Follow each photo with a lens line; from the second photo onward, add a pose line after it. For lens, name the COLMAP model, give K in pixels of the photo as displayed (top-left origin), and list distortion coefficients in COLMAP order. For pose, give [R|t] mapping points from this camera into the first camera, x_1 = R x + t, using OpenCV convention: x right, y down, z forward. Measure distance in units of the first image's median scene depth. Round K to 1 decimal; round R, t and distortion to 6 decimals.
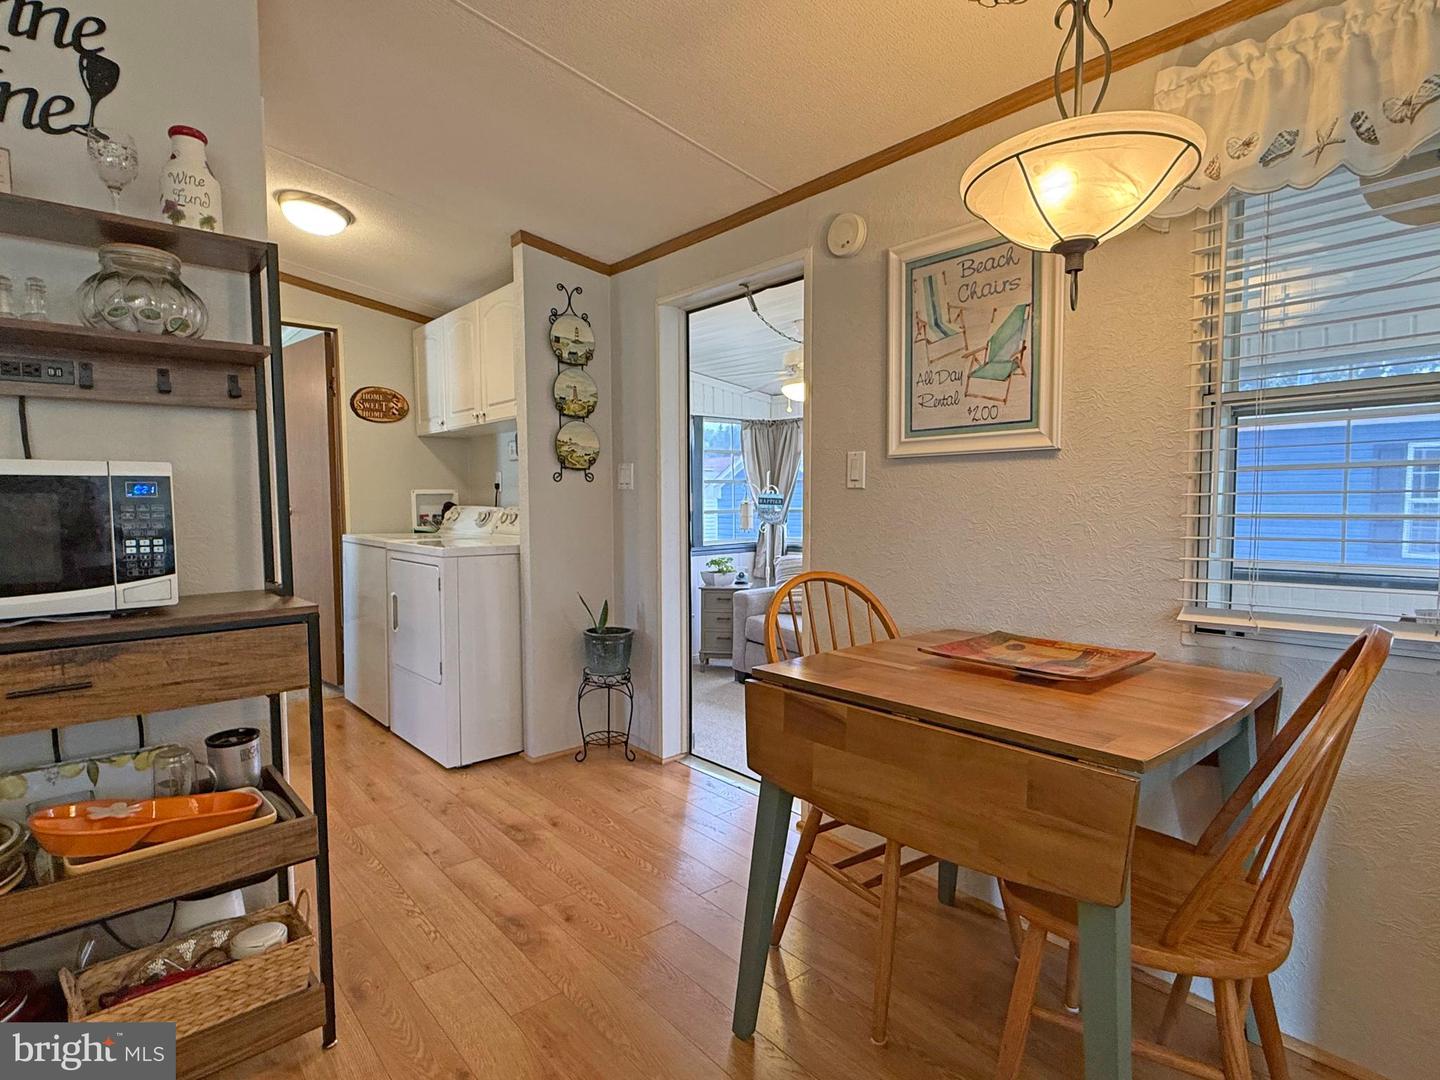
lens RADIAL K [[747.6, 0, 720.0], [0, 747.6, 540.0], [0, 0, 1]] dist [-0.000861, -0.001835]
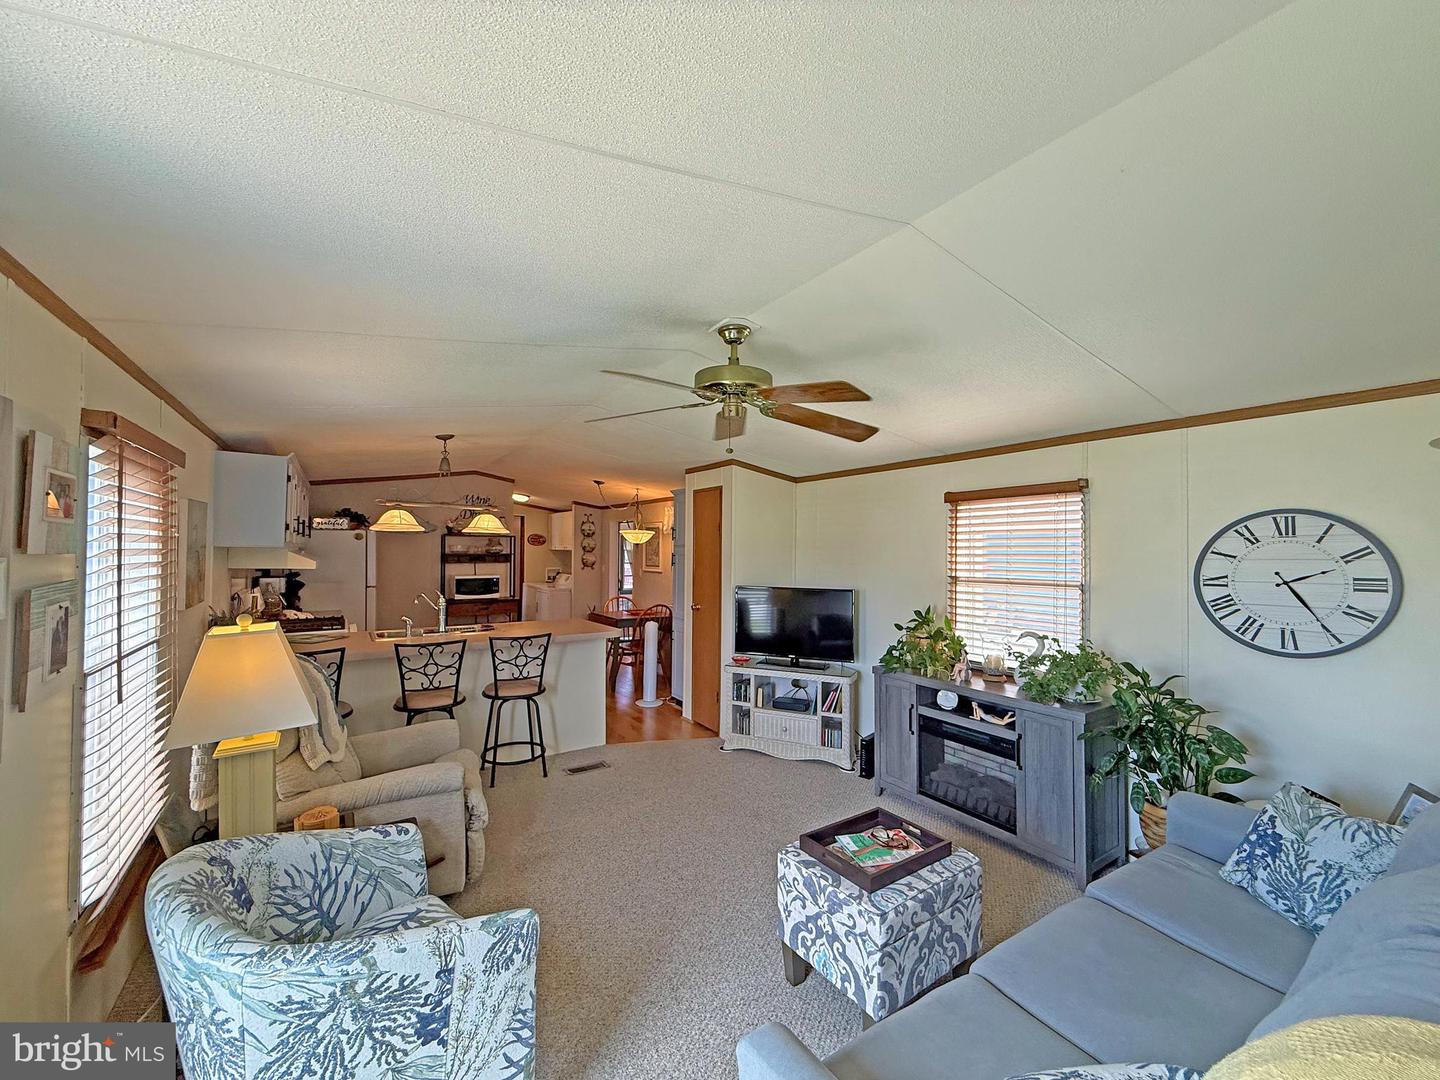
lens RADIAL K [[573.6, 0, 720.0], [0, 573.6, 540.0], [0, 0, 1]] dist [0.000347, 0.000587]
pose [[0.990786, 0.012872, -0.134826, 1.645117], [-0.022771, 0.997135, -0.072136, -0.085179], [0.133511, 0.074541, 0.988240, -3.319057]]
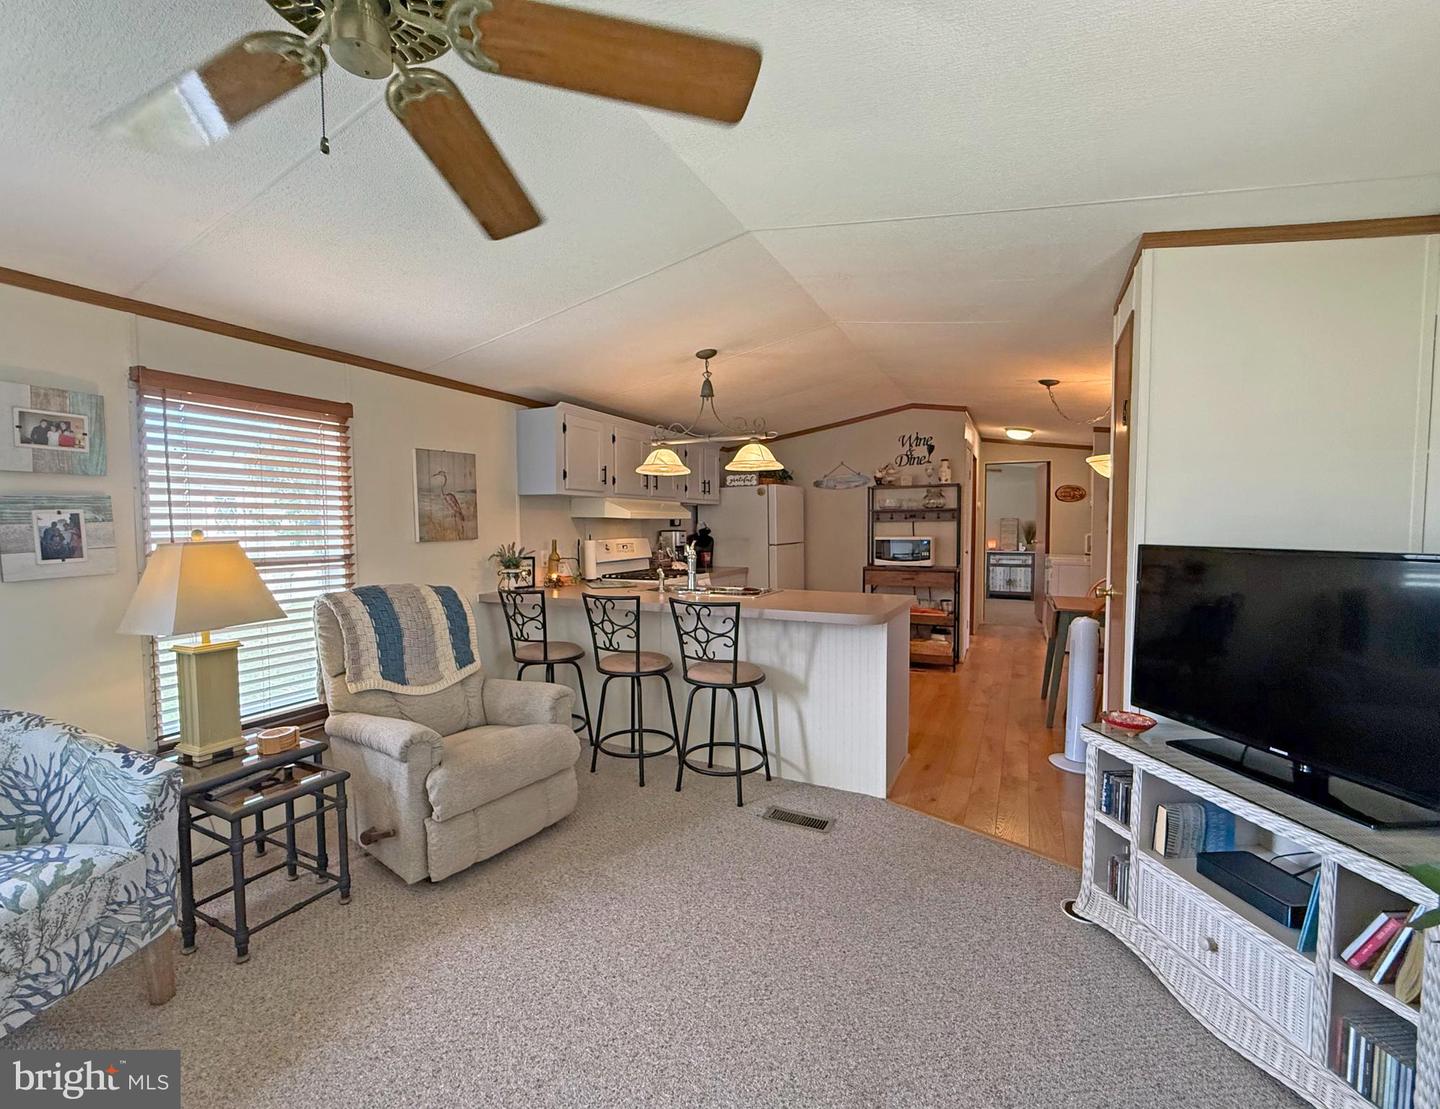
lens RADIAL K [[614.1, 0, 694.9], [0, 614.1, 555.5], [0, 0, 1]] dist [0.000903, 0.000109]
pose [[0.352312, 0.047935, -0.934654, 2.235278], [-0.048341, 0.998286, 0.032976, -0.036058], [0.934633, 0.033564, 0.354025, -1.676609]]
